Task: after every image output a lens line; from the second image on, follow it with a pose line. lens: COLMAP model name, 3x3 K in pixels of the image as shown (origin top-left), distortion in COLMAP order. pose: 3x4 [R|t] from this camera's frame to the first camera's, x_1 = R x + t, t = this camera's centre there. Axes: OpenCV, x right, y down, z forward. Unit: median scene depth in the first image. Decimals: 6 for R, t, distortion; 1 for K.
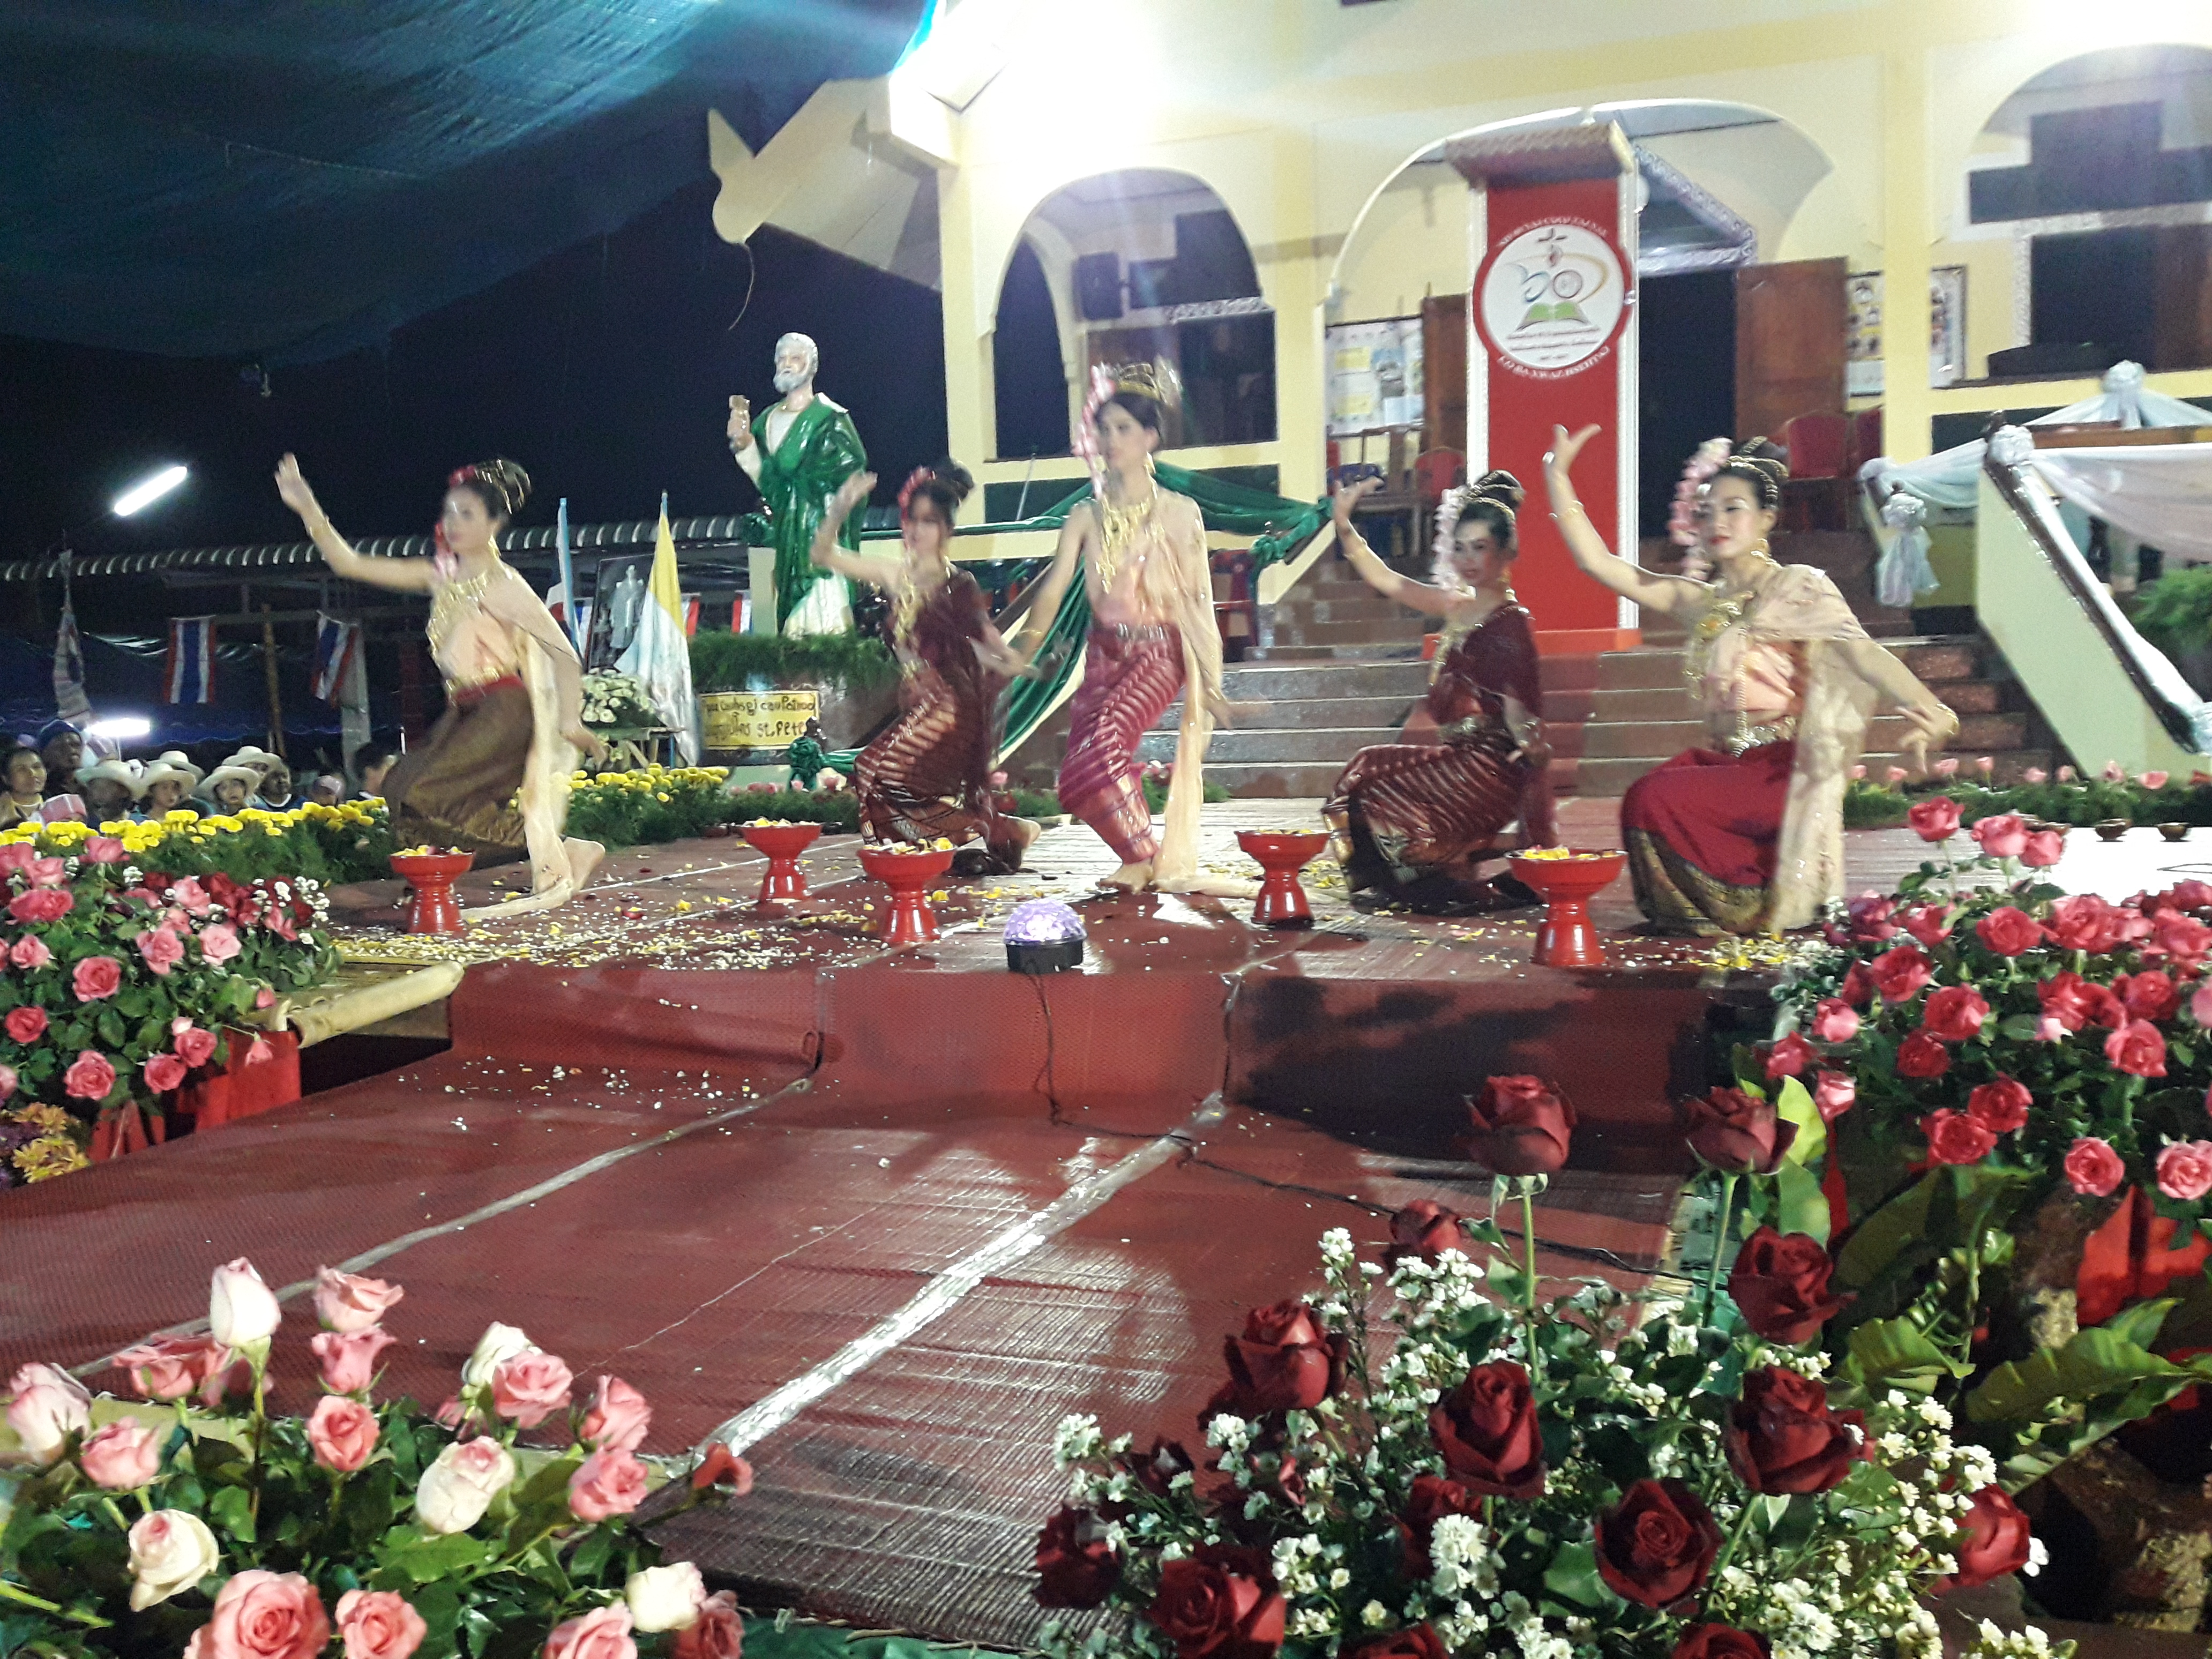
lens RADIAL K [[2025.3, 0, 1099.4], [0, 2025.3, 888.4], [0, 0, 1]] dist [0.143921, -0.248598]
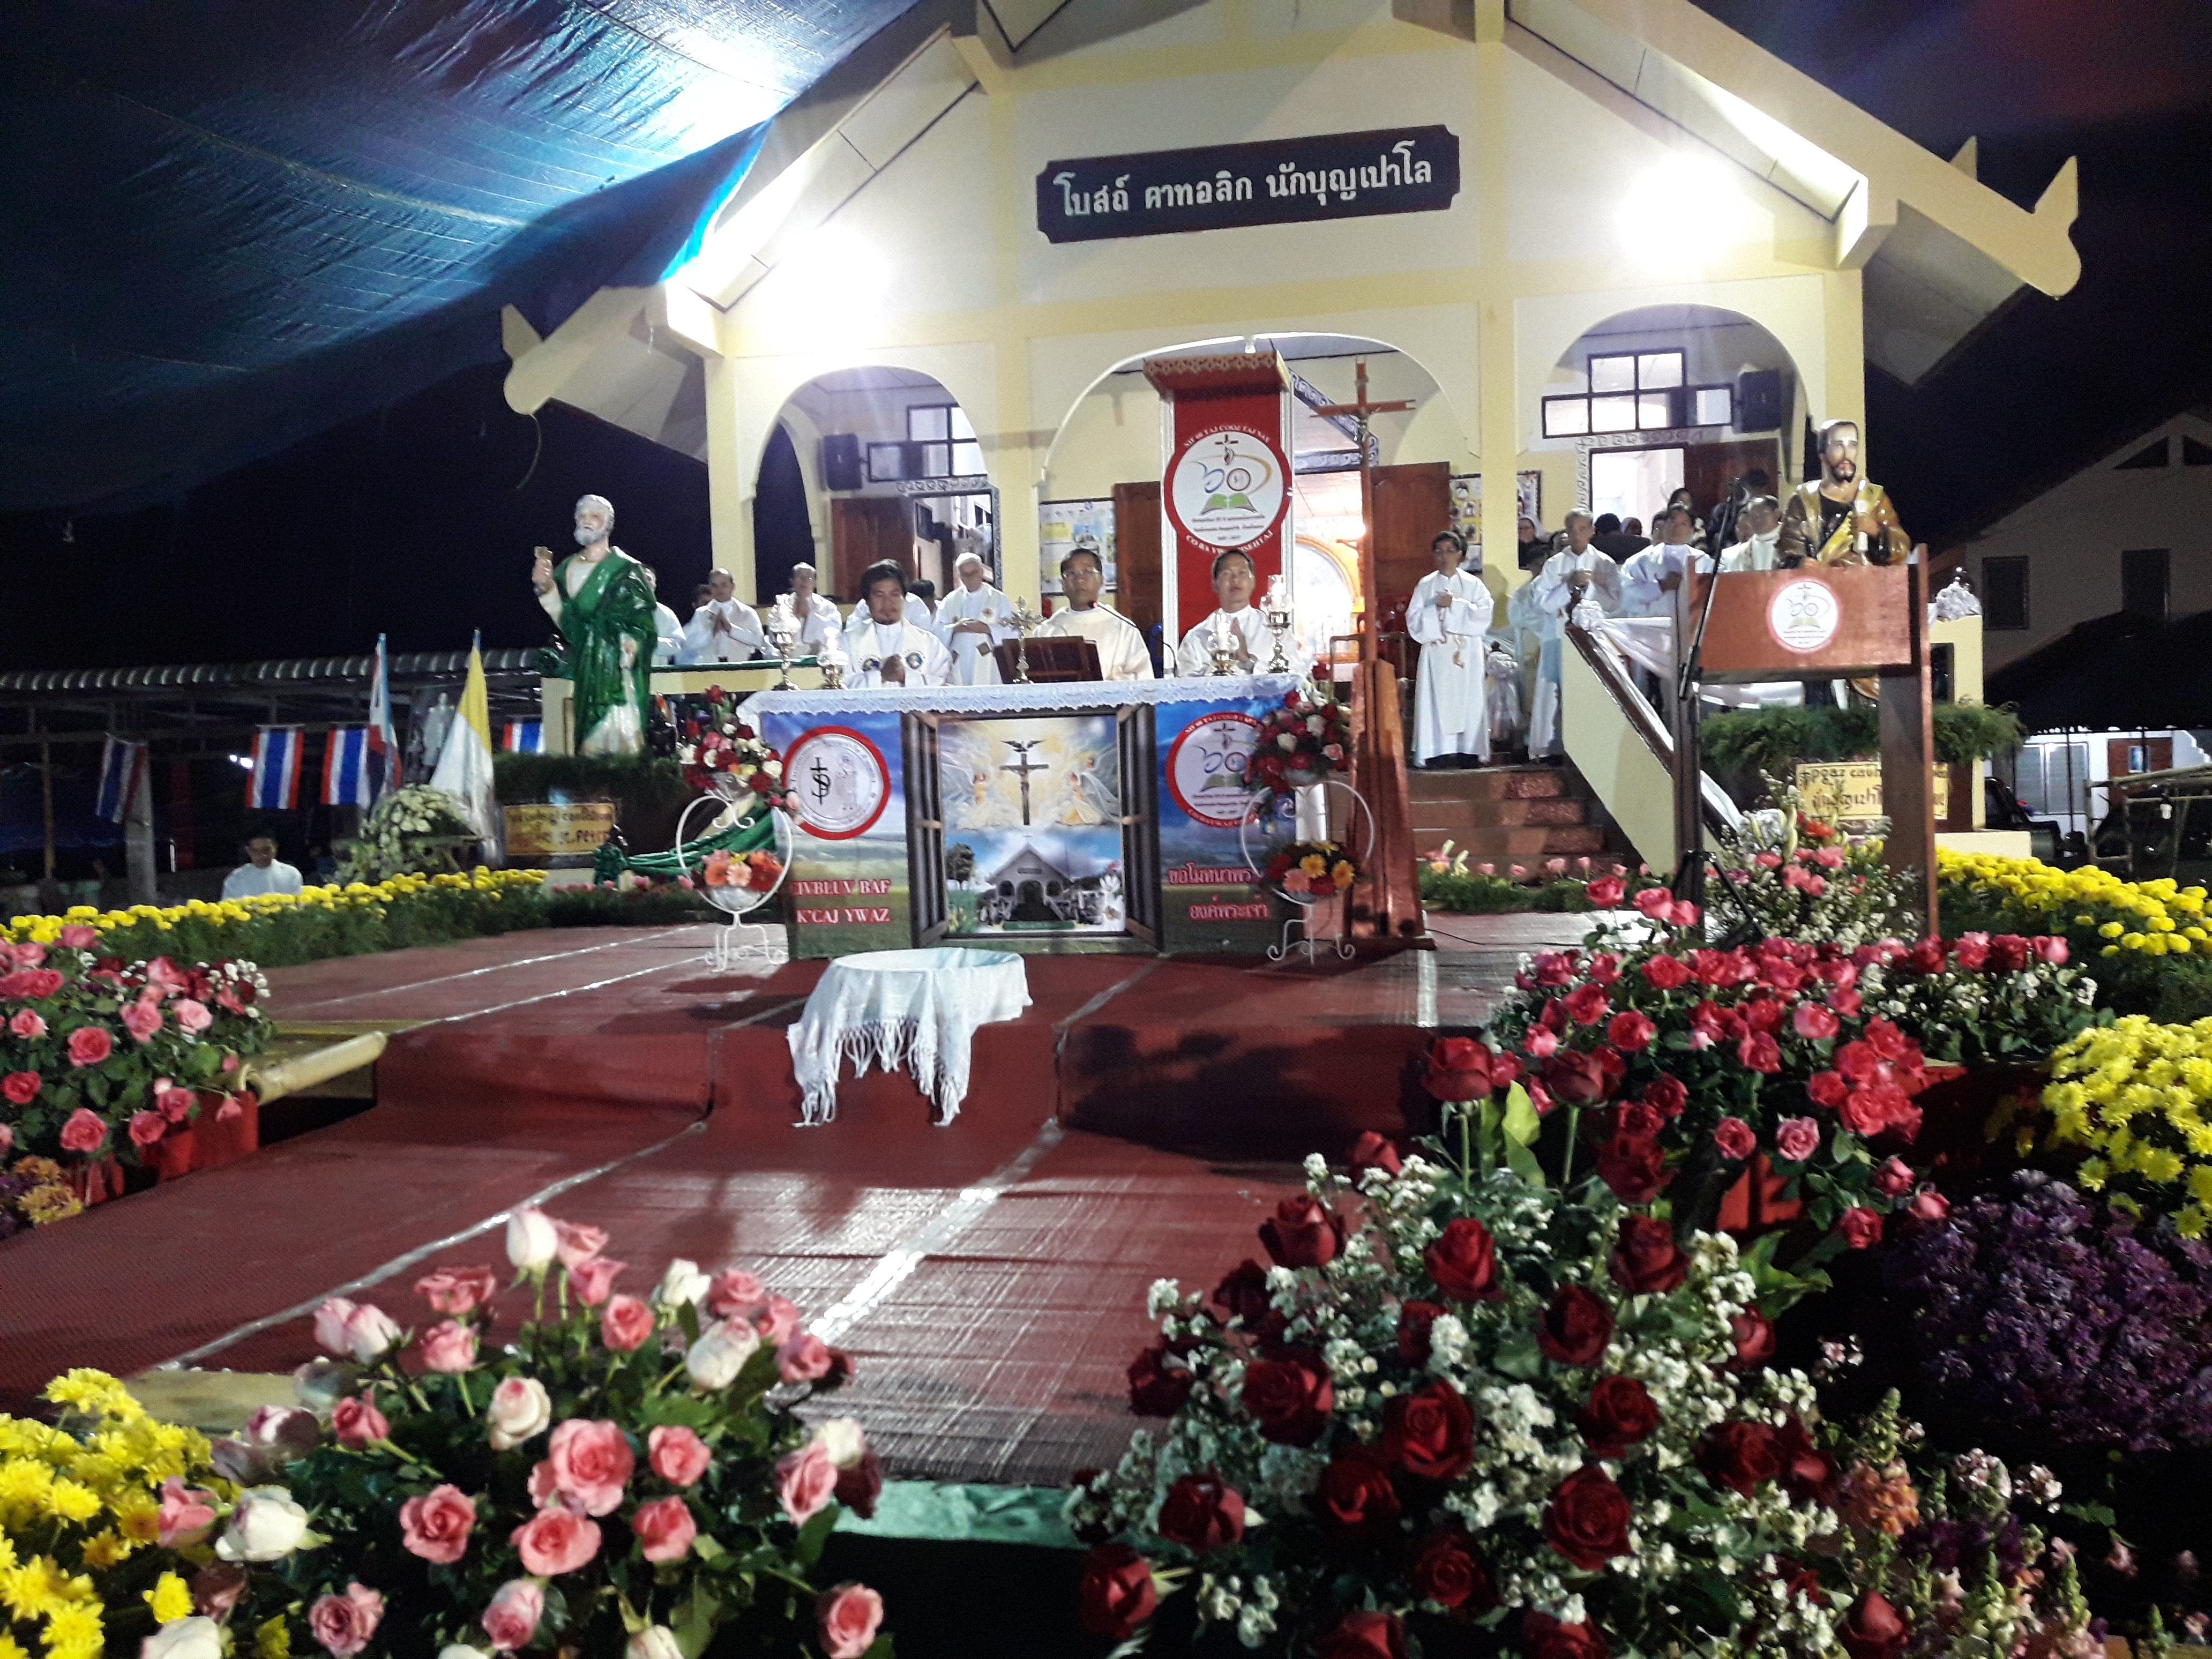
lens RADIAL K [[1778.4, 0, 1097.1], [0, 1778.4, 883.8], [0, 0, 1]] dist [0.187309, -0.434023]
pose [[0.986924, -0.005564, 0.161087, -0.082296], [0.014348, 0.998469, -0.053422, 0.013548], [-0.160543, 0.055034, 0.985493, -0.084479]]
